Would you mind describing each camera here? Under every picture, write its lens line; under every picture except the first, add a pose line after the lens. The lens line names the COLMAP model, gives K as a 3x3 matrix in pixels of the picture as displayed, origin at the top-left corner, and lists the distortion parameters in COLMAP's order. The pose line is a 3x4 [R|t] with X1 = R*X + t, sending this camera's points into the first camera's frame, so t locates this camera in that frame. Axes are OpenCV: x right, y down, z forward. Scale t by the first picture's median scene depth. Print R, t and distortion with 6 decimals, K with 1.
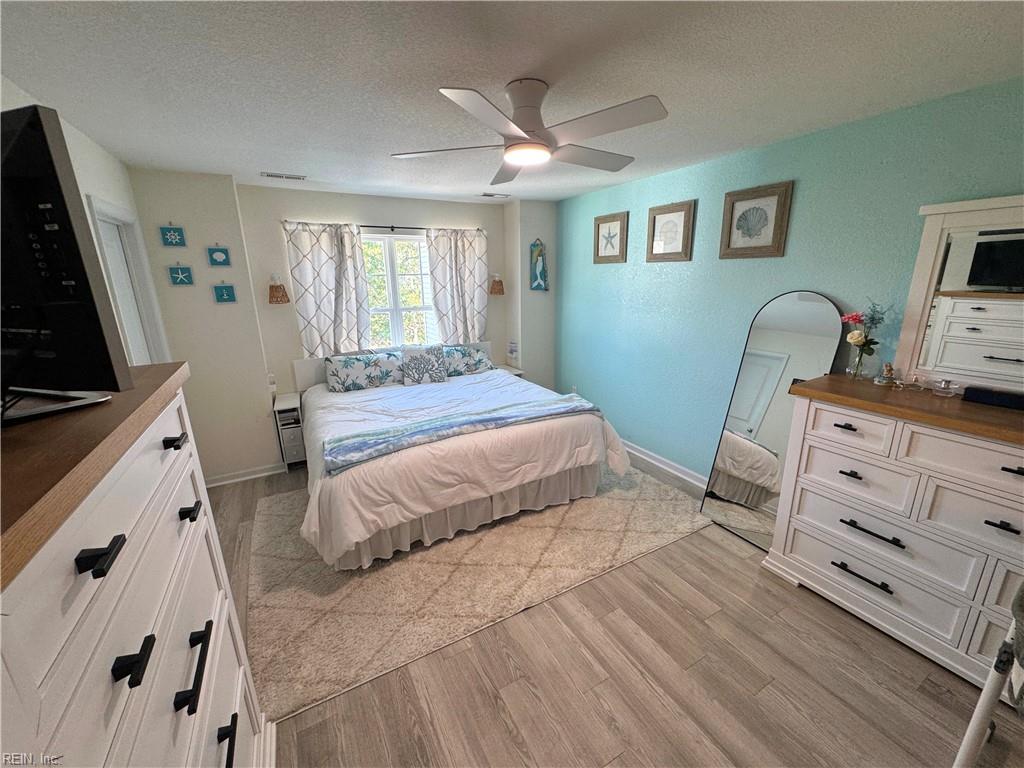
lens RADIAL K [[408.7, 0, 512.1], [0, 408.7, 382.5], [0, 0, 1]] dist [-0.003194, 0.000620]
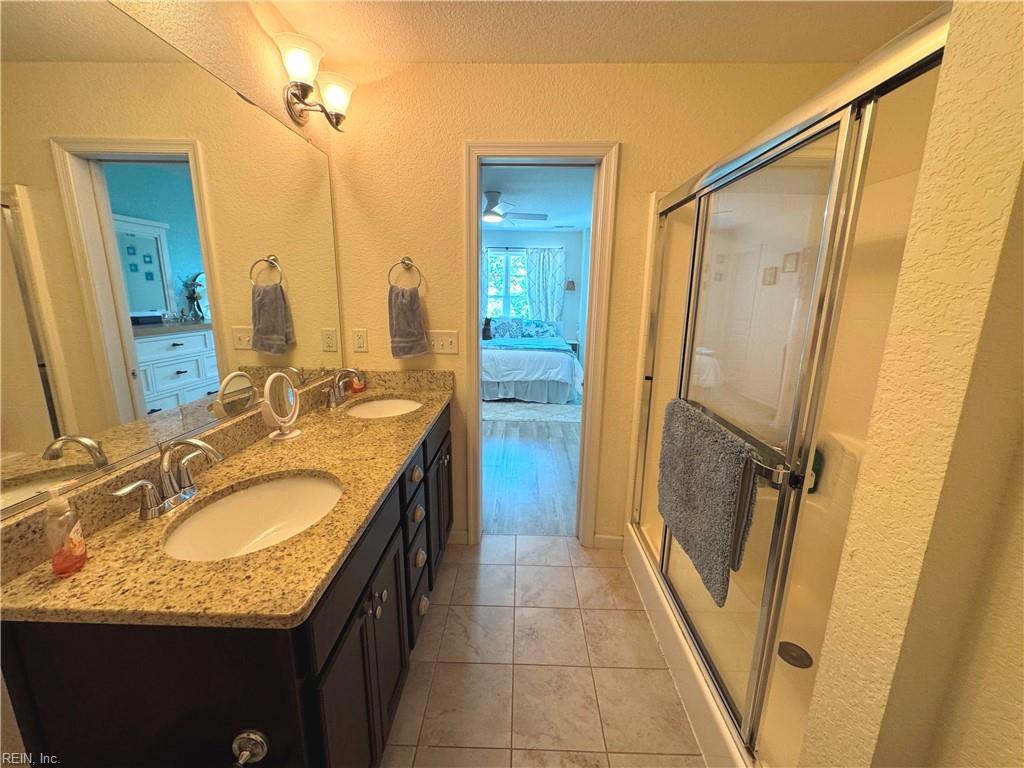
lens RADIAL K [[408.7, 0, 512.1], [0, 408.7, 382.5], [0, 0, 1]] dist [-0.003194, 0.000620]
pose [[0.862585, 0.139573, -0.486277, 0.844683], [-0.159316, 0.987227, 0.000755, 0.230338], [0.480172, 0.076821, 0.873804, -0.589111]]
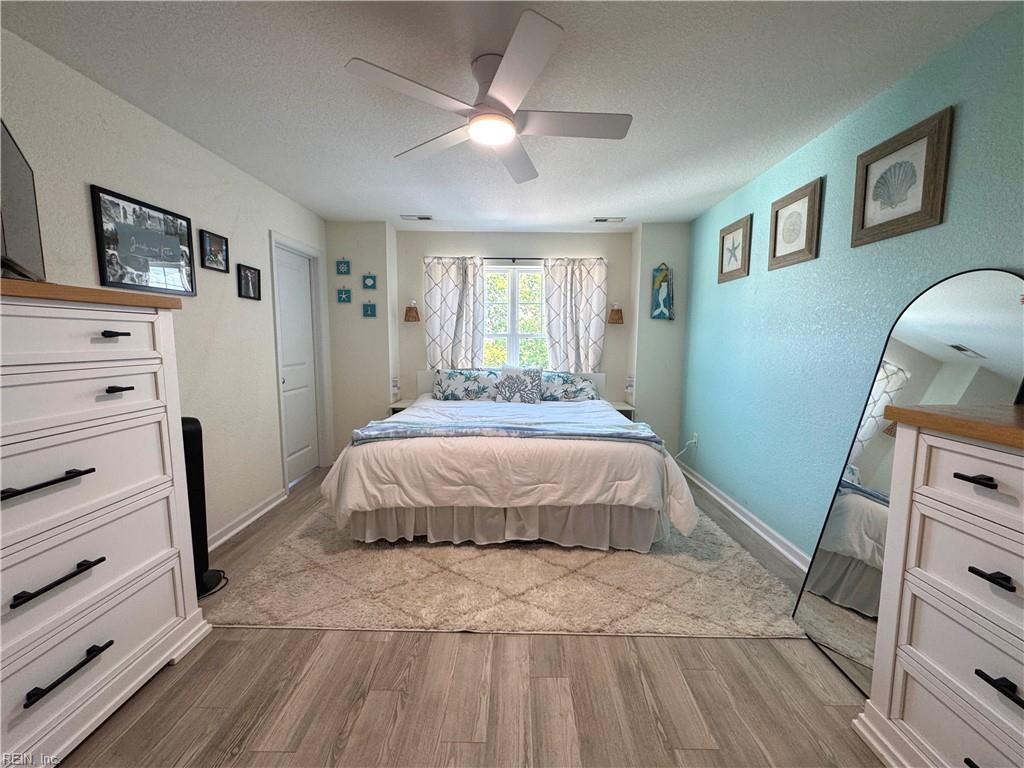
lens RADIAL K [[408.7, 0, 512.1], [0, 408.7, 382.5], [0, 0, 1]] dist [-0.003194, 0.000620]
pose [[0.866057, 0.075483, -0.494214, 0.351324], [-0.148967, 0.982595, -0.110973, 0.084890], [0.477236, 0.169731, 0.862228, 0.153059]]
